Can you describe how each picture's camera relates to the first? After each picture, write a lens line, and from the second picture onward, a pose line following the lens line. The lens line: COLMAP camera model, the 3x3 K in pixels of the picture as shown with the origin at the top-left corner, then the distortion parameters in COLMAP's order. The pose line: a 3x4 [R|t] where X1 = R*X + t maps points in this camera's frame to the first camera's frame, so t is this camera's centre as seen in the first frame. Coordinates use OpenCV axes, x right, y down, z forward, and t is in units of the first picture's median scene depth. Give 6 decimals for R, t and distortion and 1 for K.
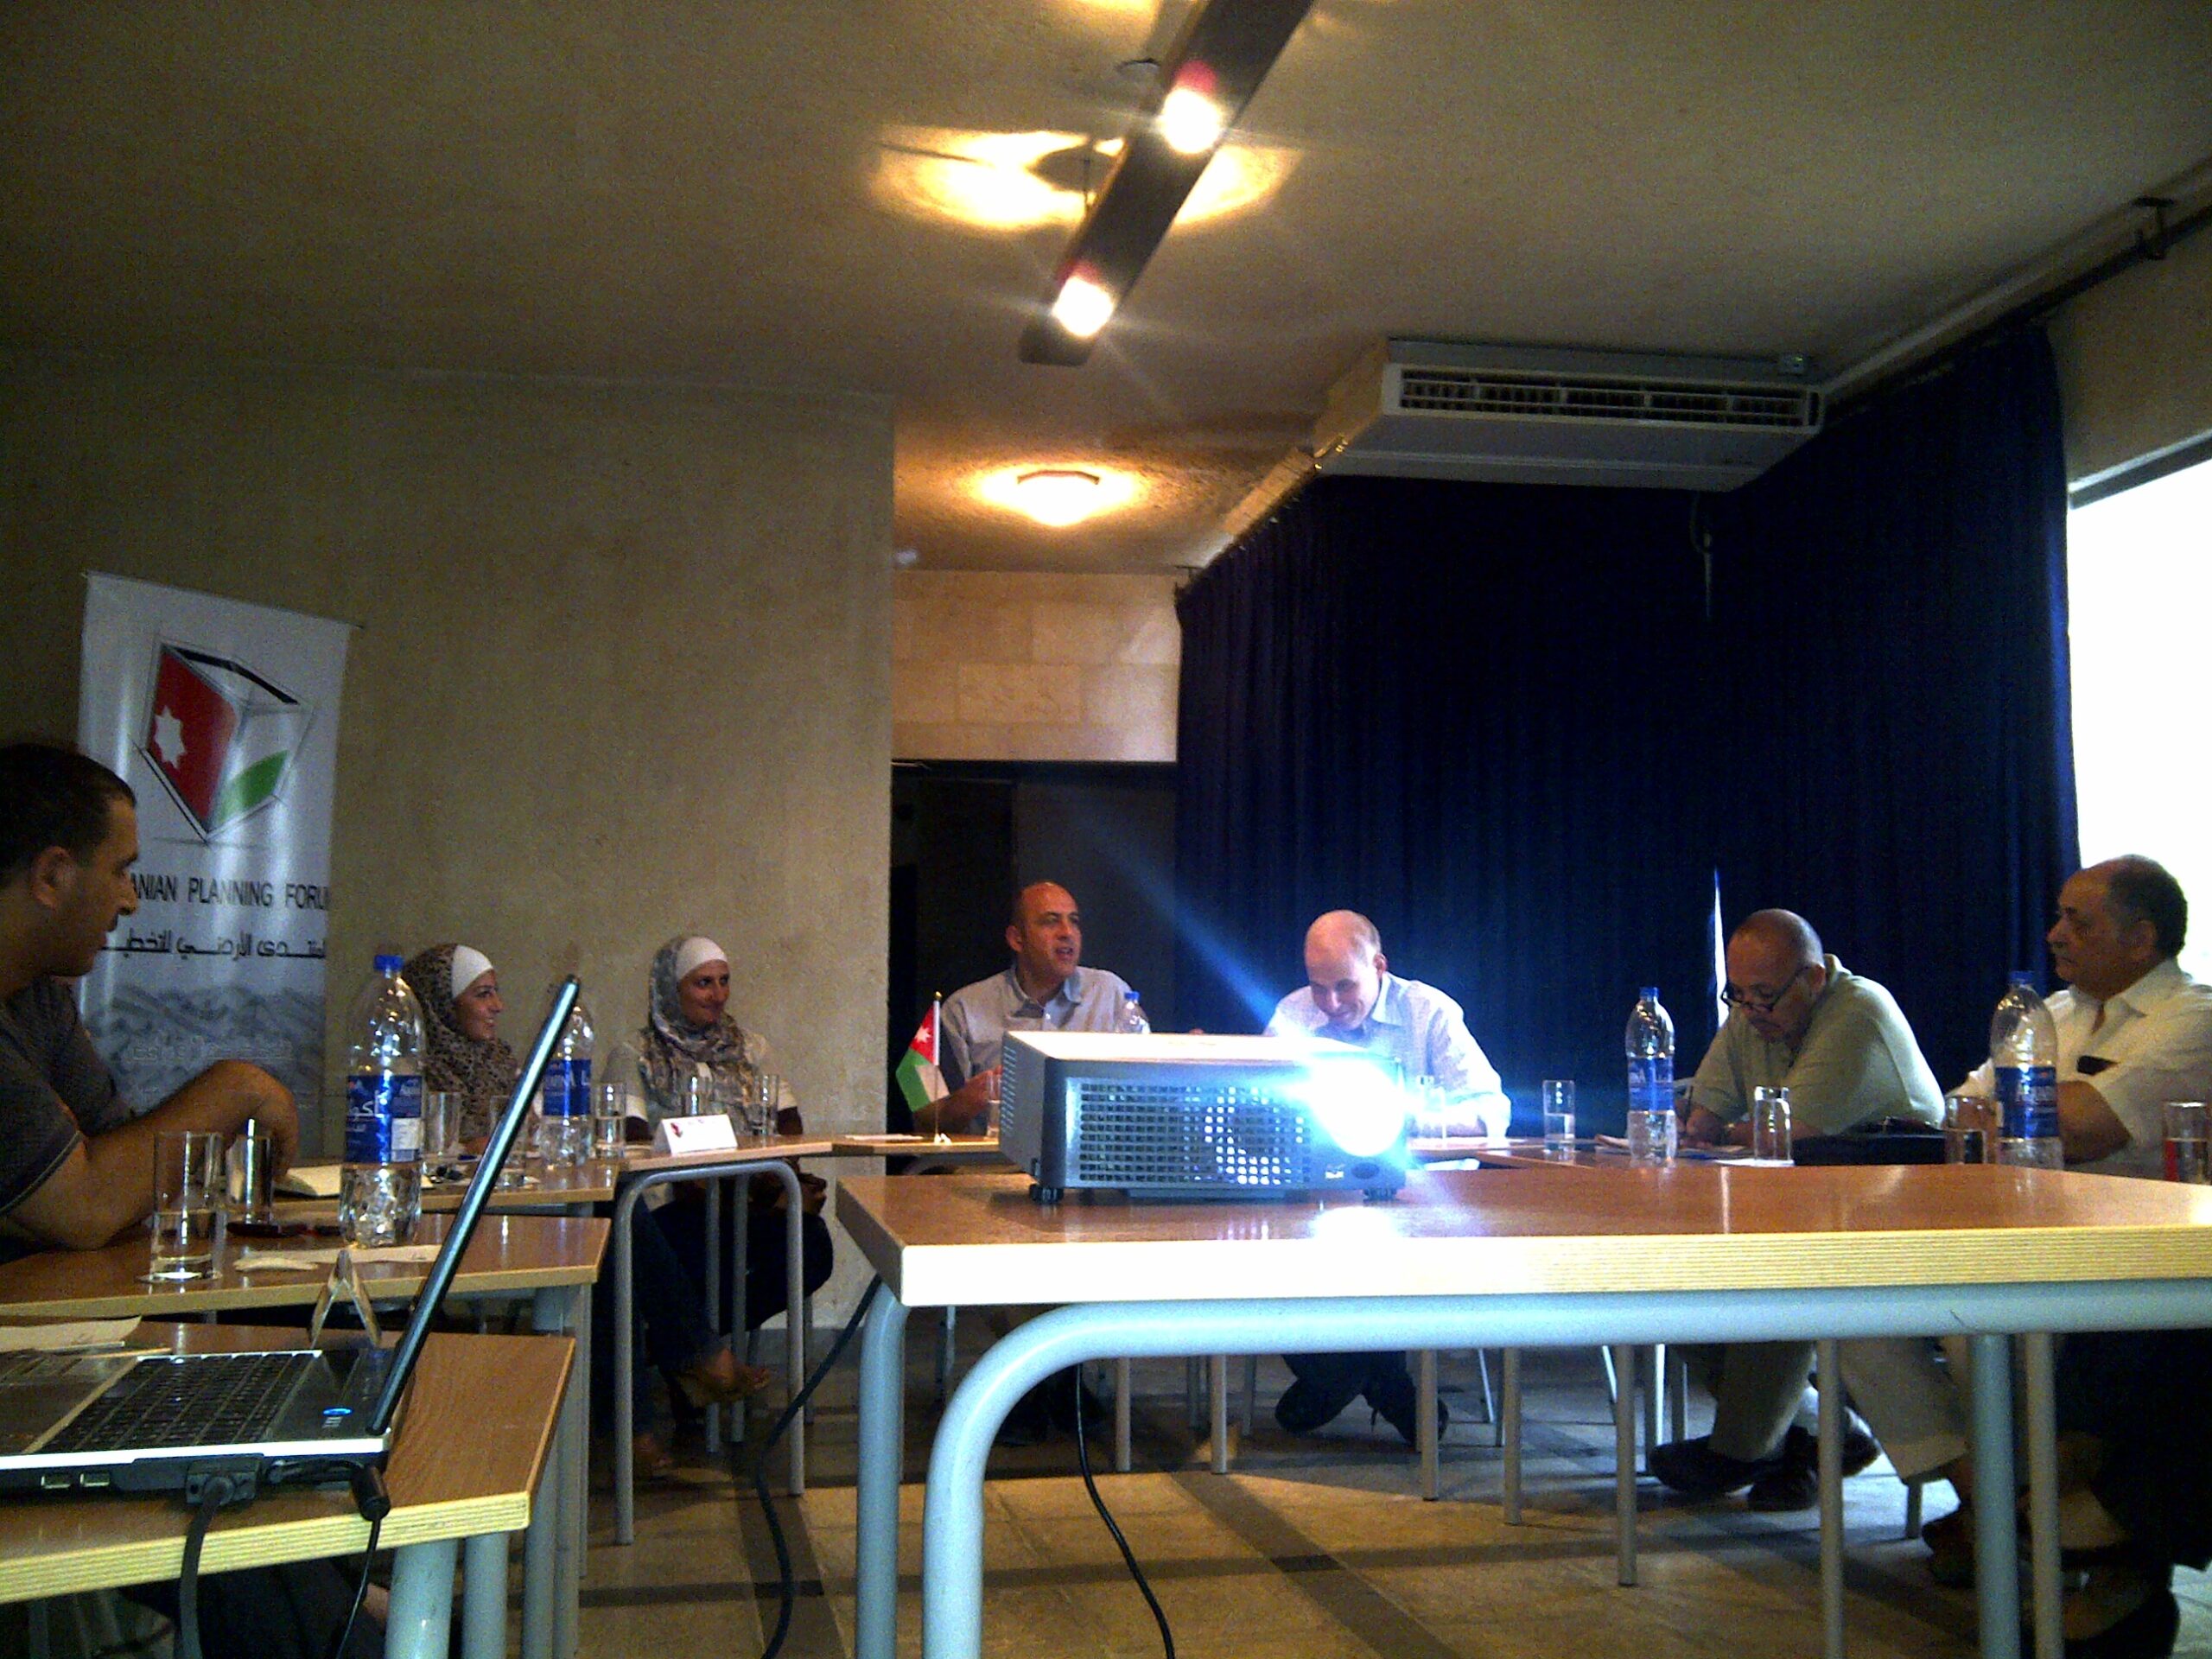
lens RADIAL K [[2183.4, 0, 1109.3], [0, 2183.4, 875.6], [0, 0, 1]] dist [0.026479, -0.132428]
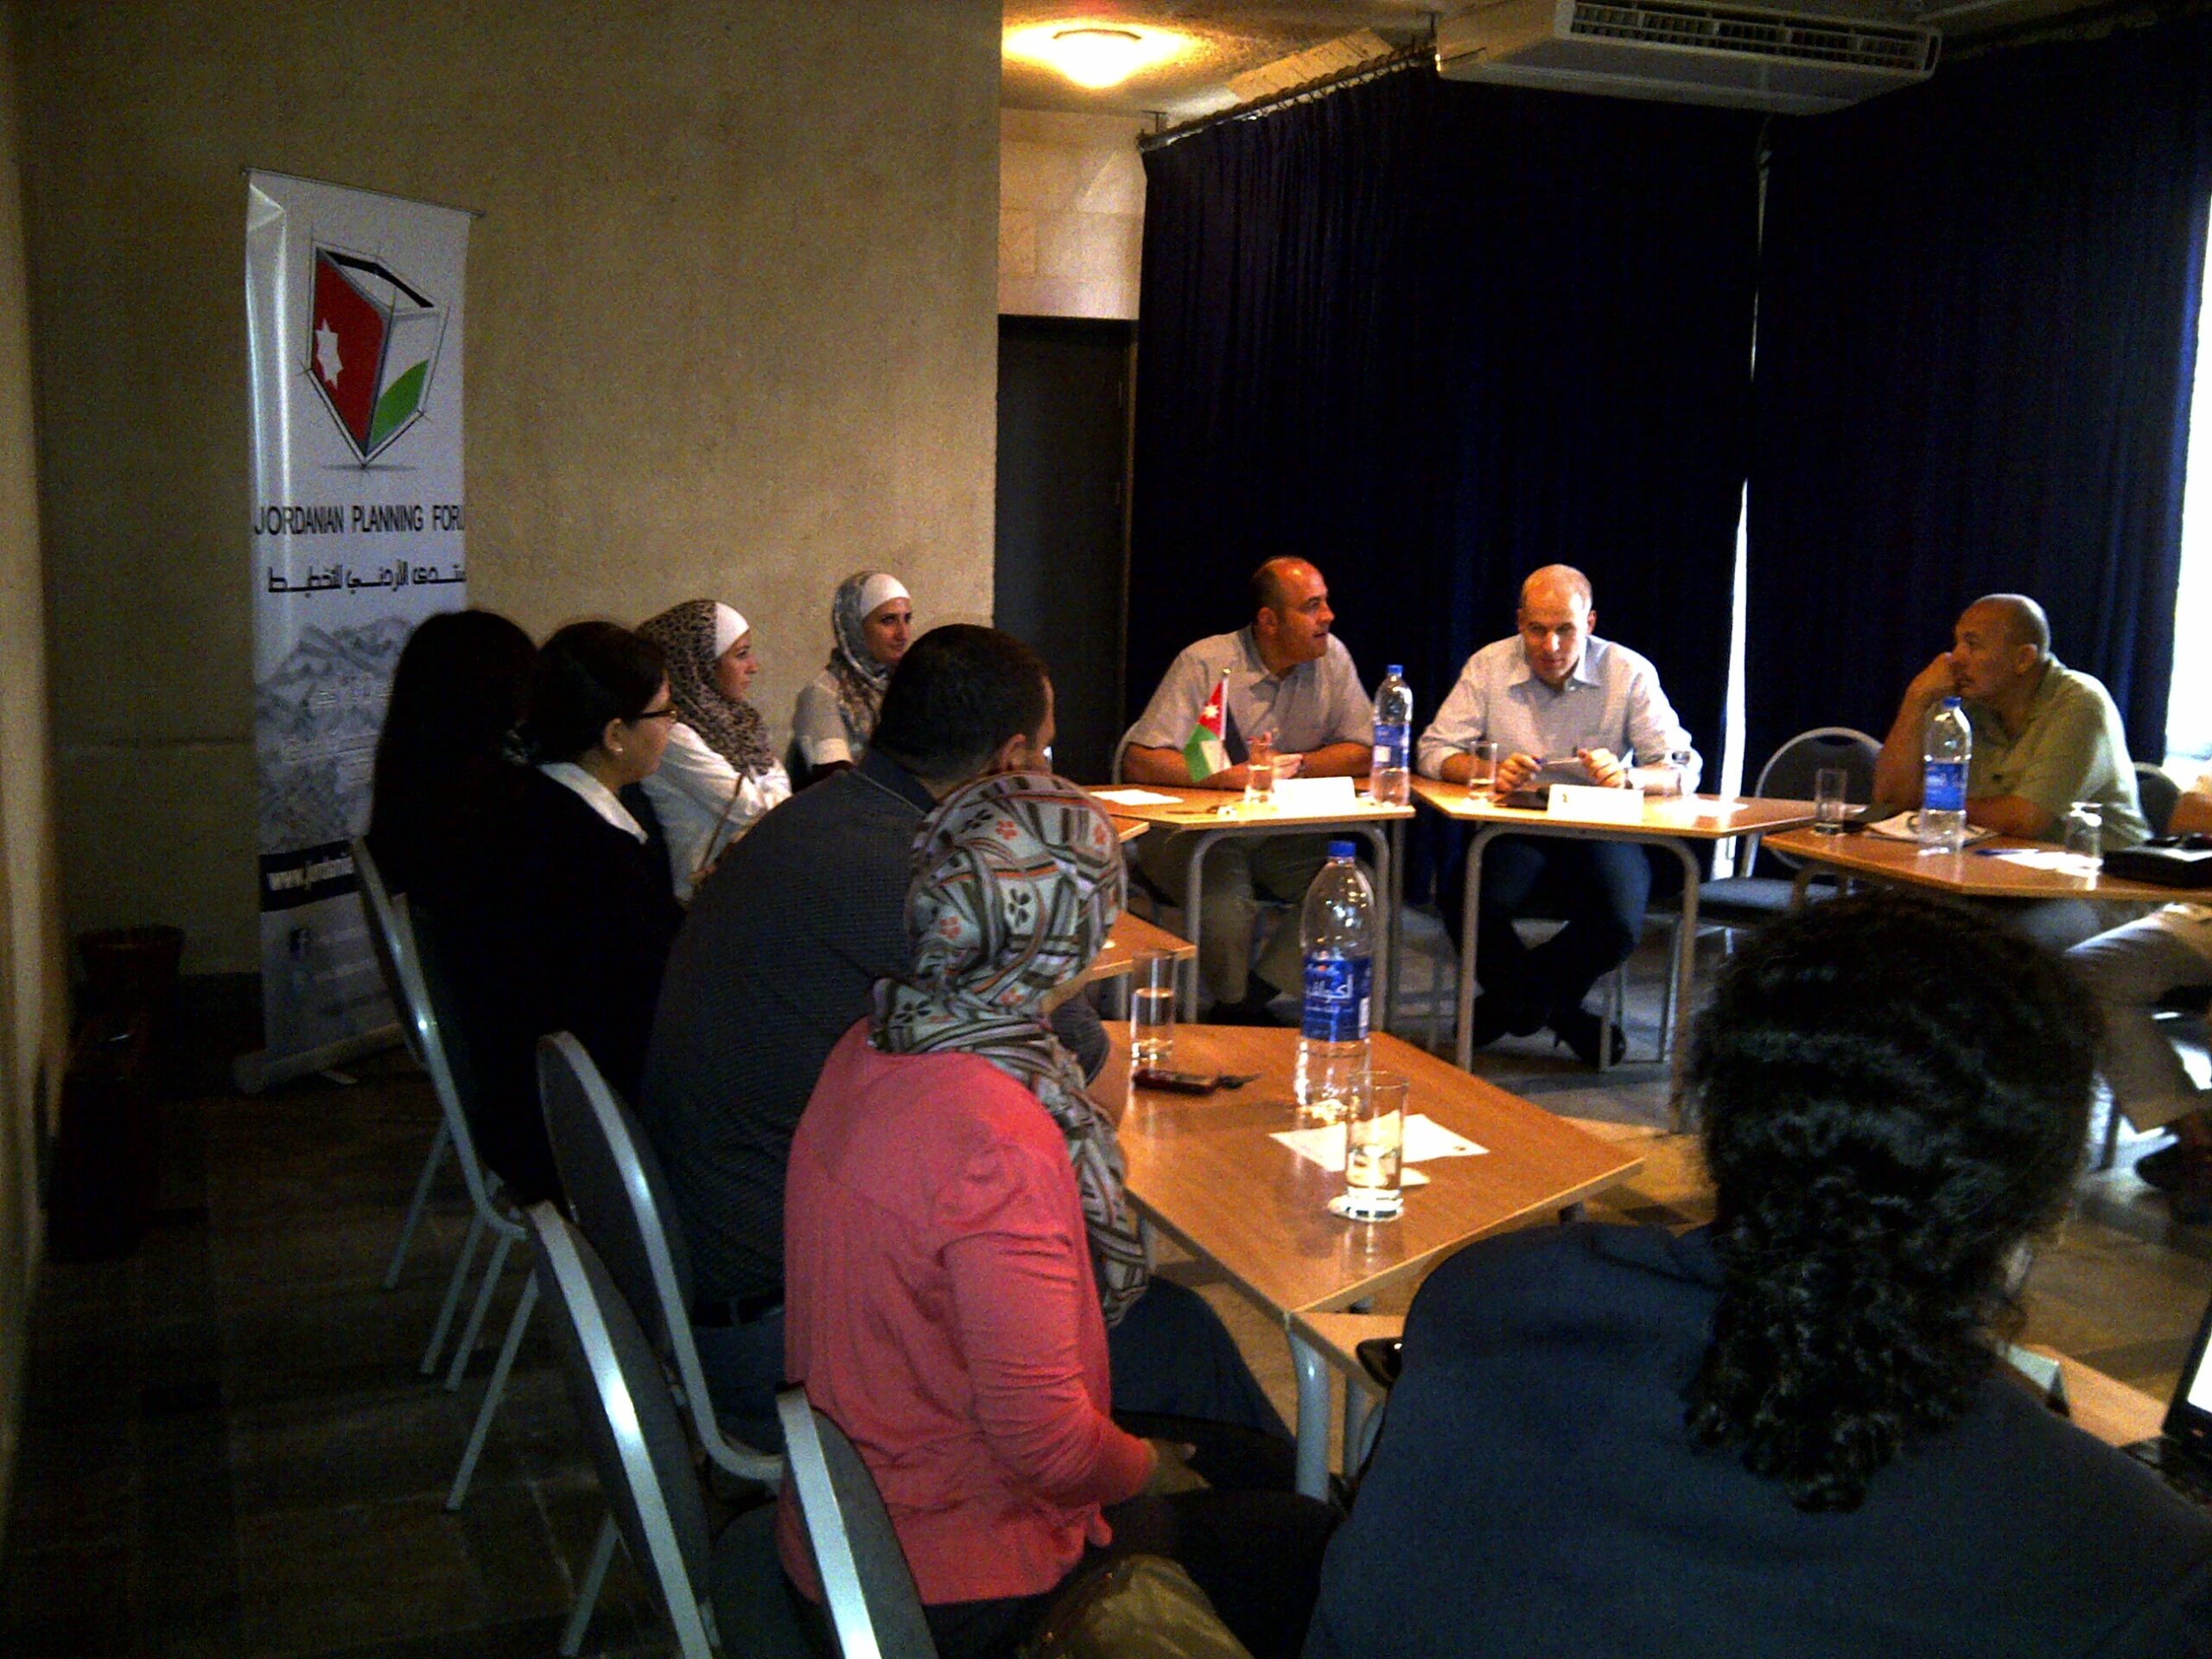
lens RADIAL K [[2183.4, 0, 1109.3], [0, 2183.4, 875.6], [0, 0, 1]] dist [0.026479, -0.132428]
pose [[0.982034, -0.010325, 0.188420, -0.279752], [-0.037289, 0.968195, 0.247402, -0.088983], [-0.184982, -0.249983, 0.950416, 0.011555]]
